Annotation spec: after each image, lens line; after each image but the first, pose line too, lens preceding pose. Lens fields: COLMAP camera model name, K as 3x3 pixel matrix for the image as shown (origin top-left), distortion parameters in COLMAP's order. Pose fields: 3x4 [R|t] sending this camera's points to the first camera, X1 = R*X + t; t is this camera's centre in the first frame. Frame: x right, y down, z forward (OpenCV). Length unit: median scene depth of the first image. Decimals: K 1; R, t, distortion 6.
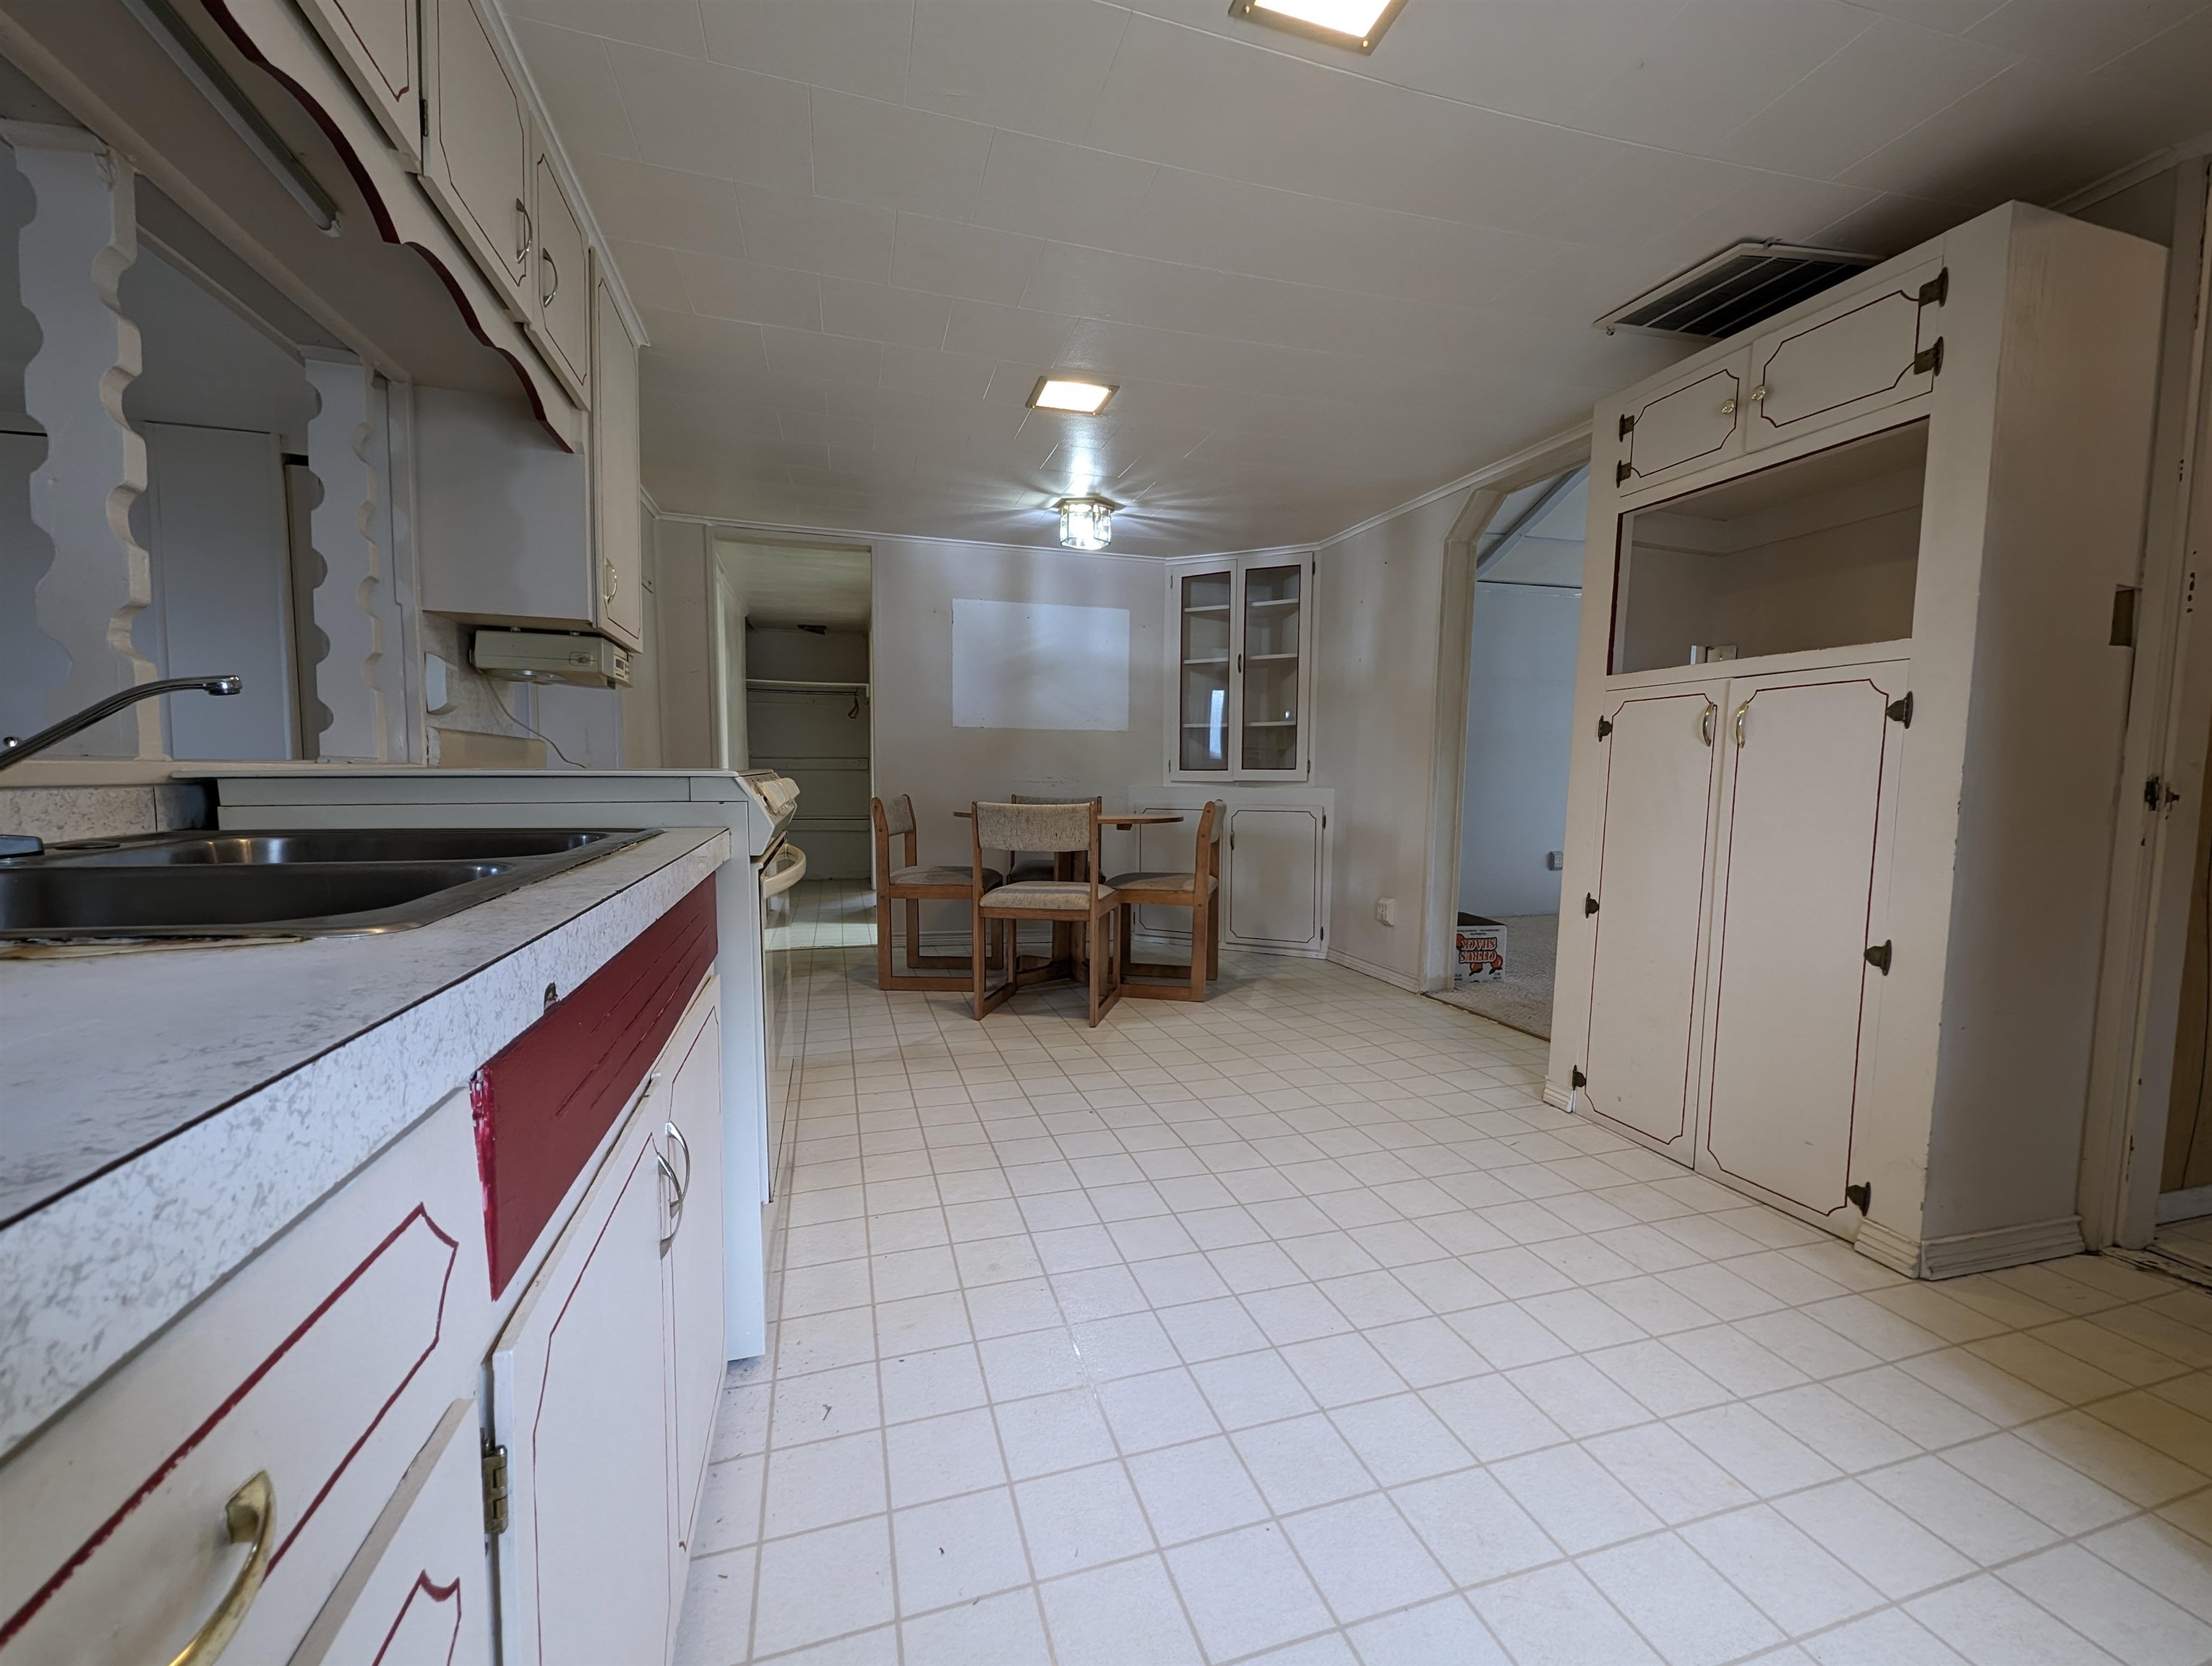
lens RADIAL K [[891.4, 0, 1102.5], [0, 891.4, 837.6], [0, 0, 1]] dist [-0.002027, -0.000146]
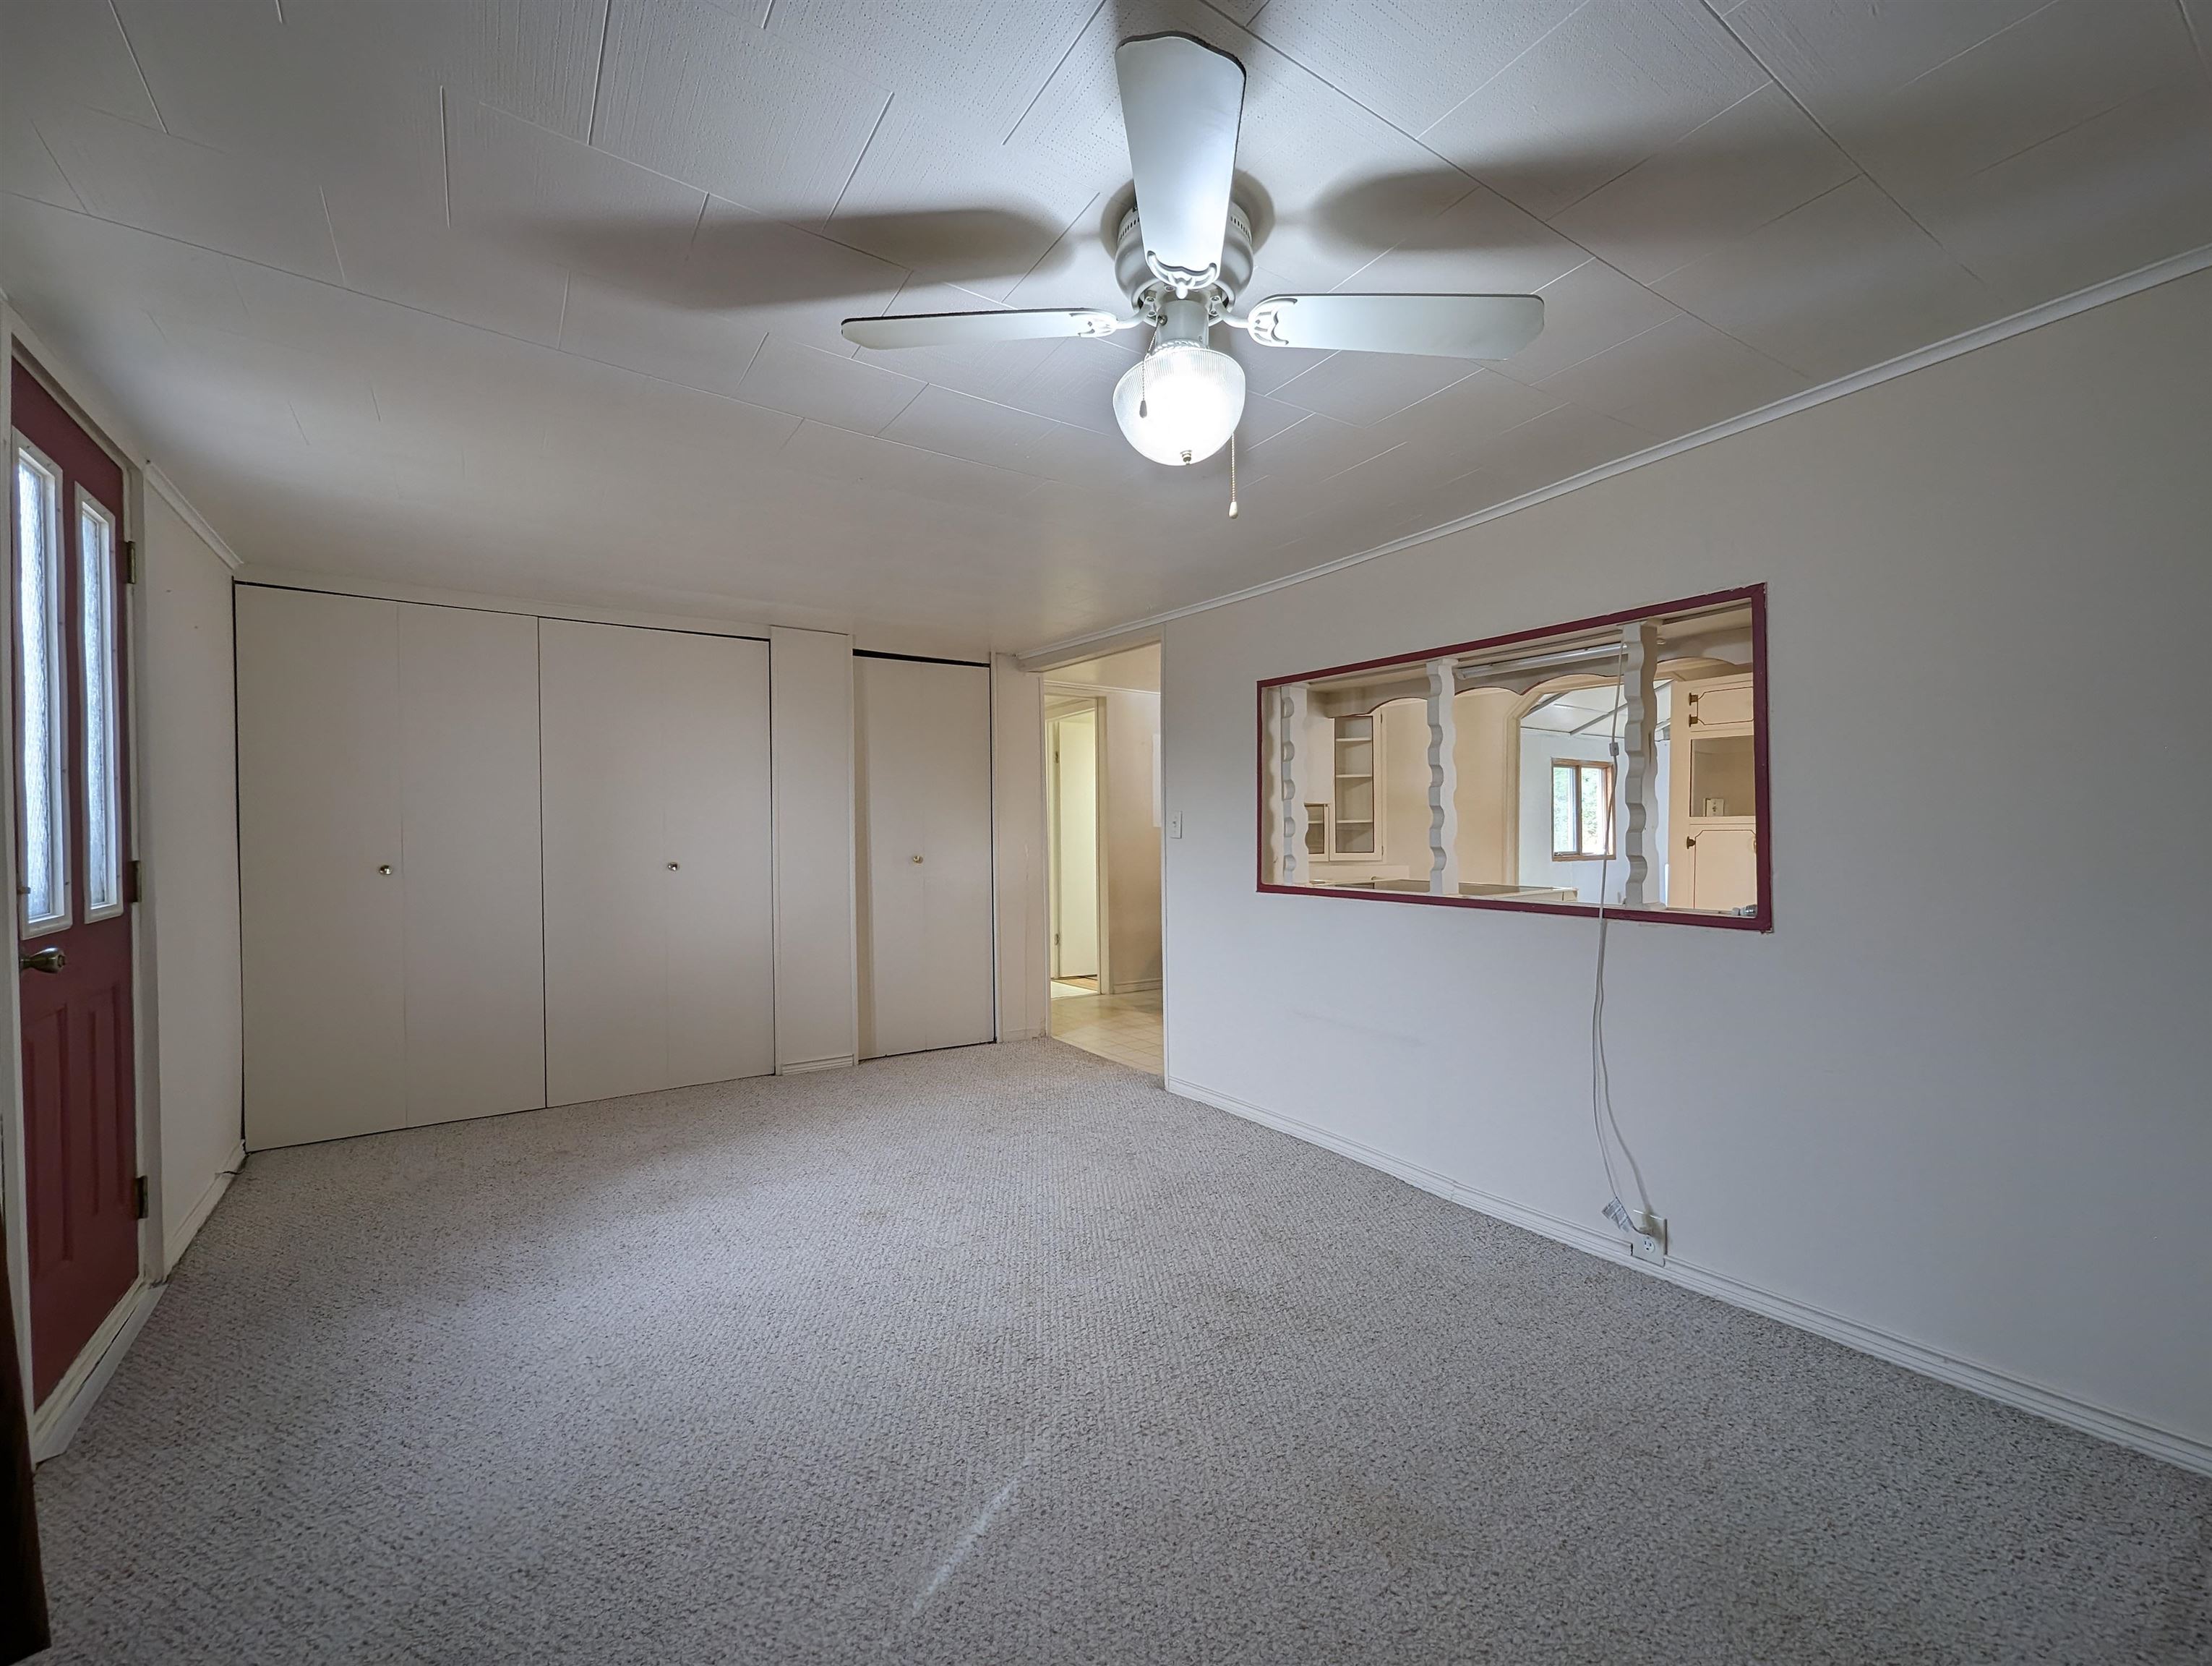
lens RADIAL K [[891.4, 0, 1108.6], [0, 891.4, 836.2], [0, 0, 1]] dist [-0.002027, -0.000146]
pose [[0.943770, -0.019314, 0.330039, -1.376341], [0.040220, 0.997585, -0.056633, -0.075997], [-0.328148, 0.066723, 0.942267, -0.487770]]
